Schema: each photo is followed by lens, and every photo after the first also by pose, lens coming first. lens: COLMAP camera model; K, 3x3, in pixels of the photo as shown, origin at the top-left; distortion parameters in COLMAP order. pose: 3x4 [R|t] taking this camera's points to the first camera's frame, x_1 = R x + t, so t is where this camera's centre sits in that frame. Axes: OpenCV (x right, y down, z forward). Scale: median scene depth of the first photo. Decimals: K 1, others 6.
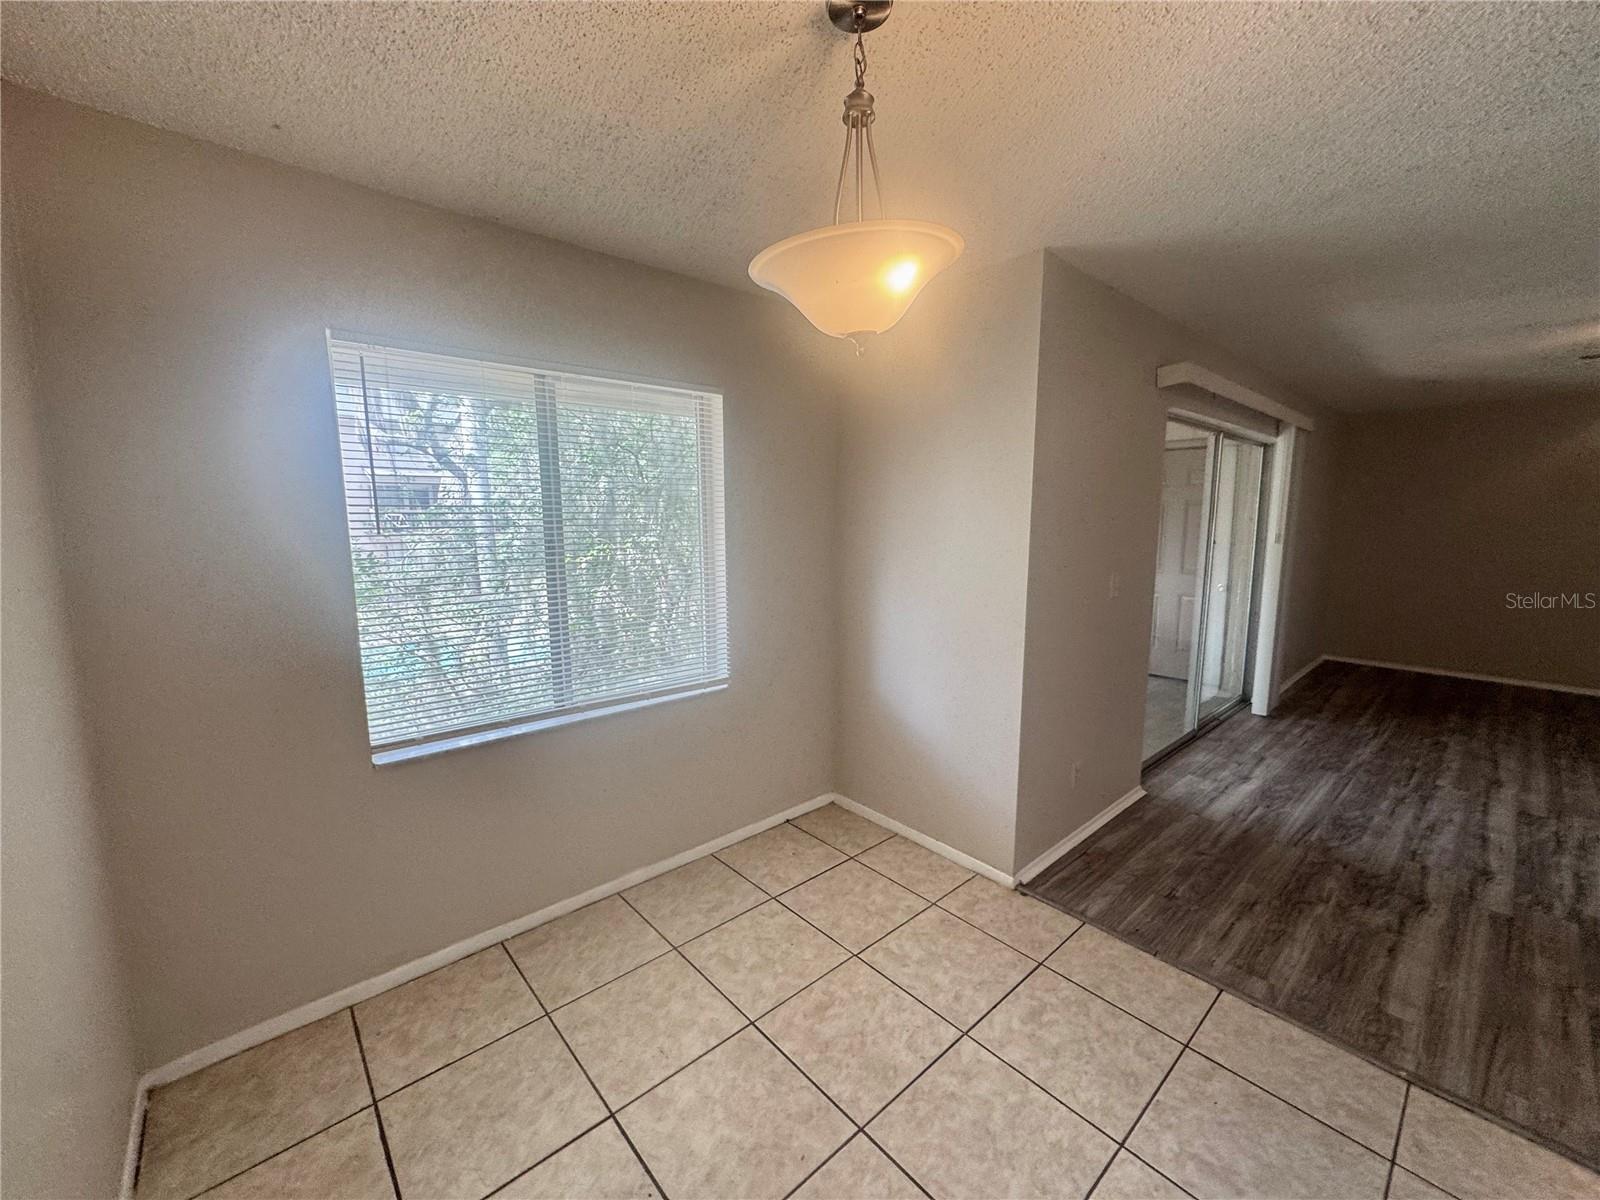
lens RADIAL K [[641.3, 0, 801.3], [0, 641.3, 594.0], [0, 0, 1]] dist [-0.005880, 0.001306]
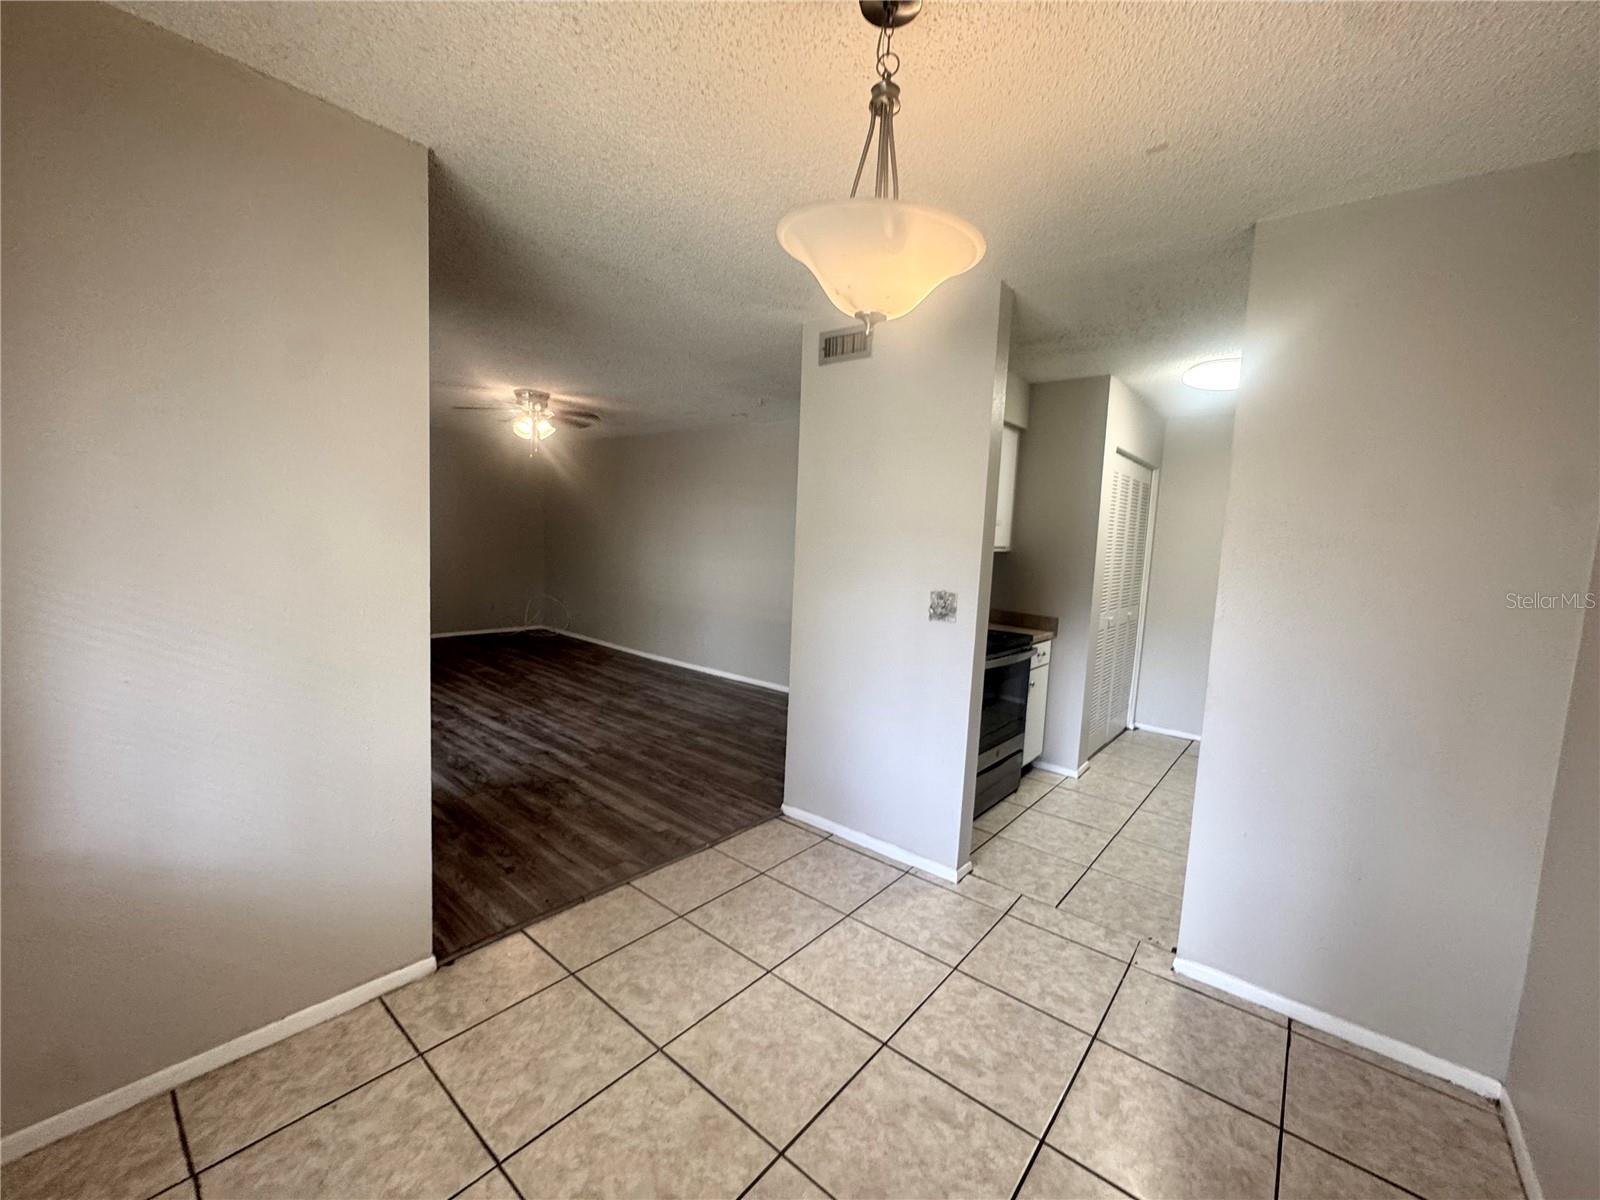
lens RADIAL K [[641.3, 0, 804.3], [0, 641.3, 596.2], [0, 0, 1]] dist [-0.005880, 0.001306]
pose [[-0.154819, -0.098564, 0.983014, -0.453324], [0.077569, 0.990726, 0.111554, -0.039332], [-0.984893, 0.093522, -0.145738, 0.626651]]
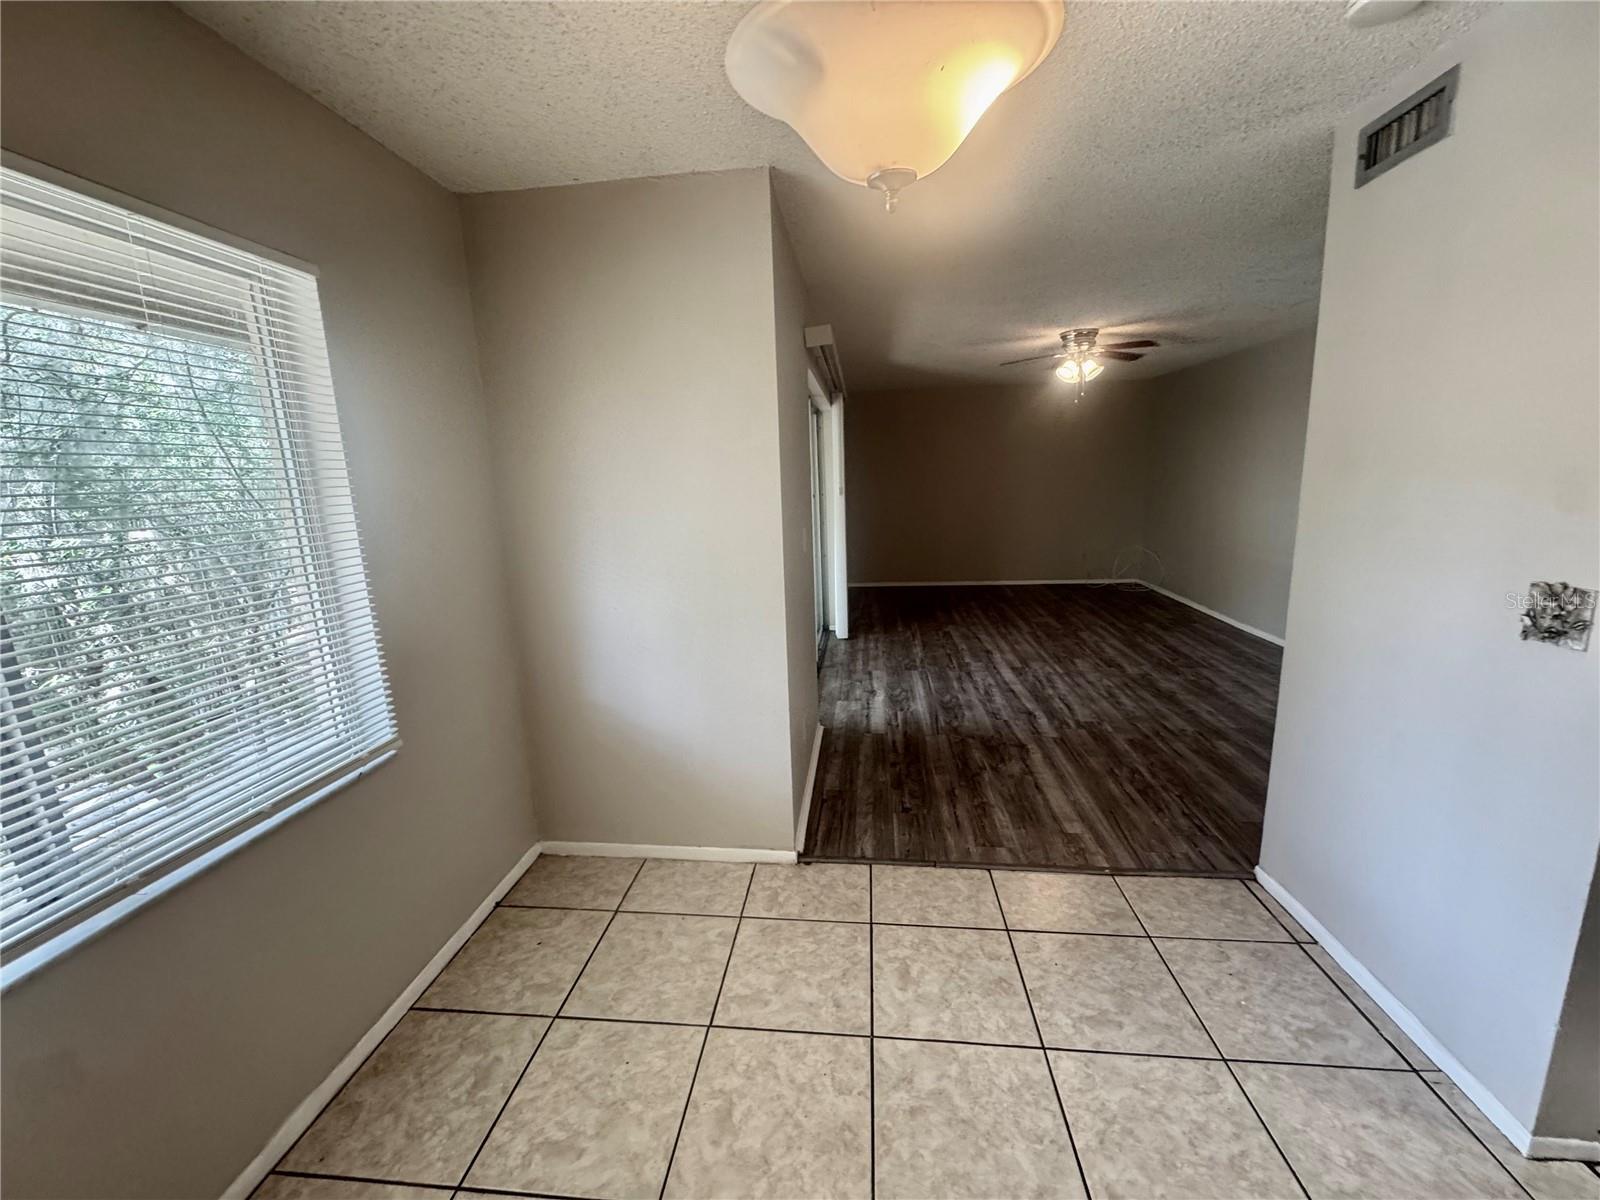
lens RADIAL K [[641.3, 0, 800.4], [0, 641.3, 595.9], [0, 0, 1]] dist [-0.005880, 0.001306]
pose [[0.736698, -0.149605, 0.659465, -0.235214], [0.118225, 0.988695, 0.092223, -0.021010], [-0.665807, 0.010025, 0.746057, 0.276284]]
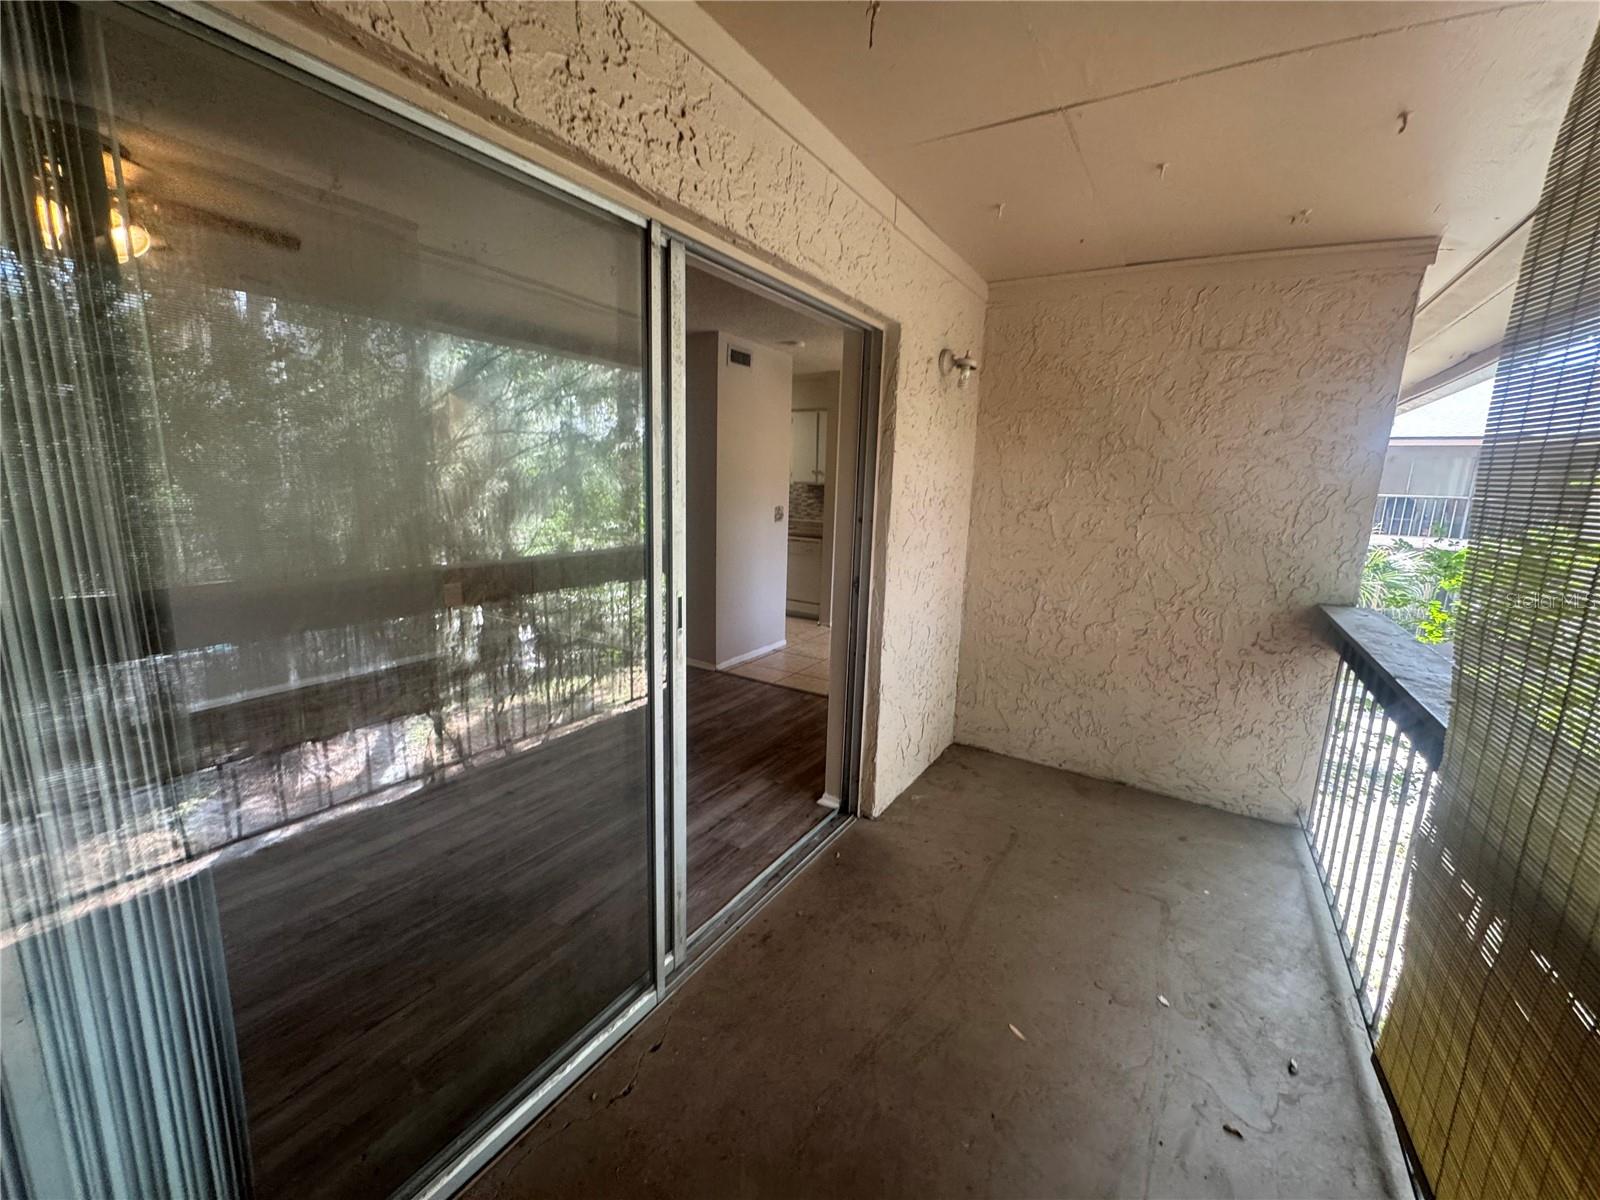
lens RADIAL K [[641.3, 0, 793.4], [0, 641.3, 593.7], [0, 0, 1]] dist [-0.005880, 0.001306]
pose [[-0.963215, 0.025117, -0.267554, 1.048061], [-0.060022, 0.950363, 0.305300, -0.274723], [0.261942, 0.310129, -0.913896, 2.230686]]
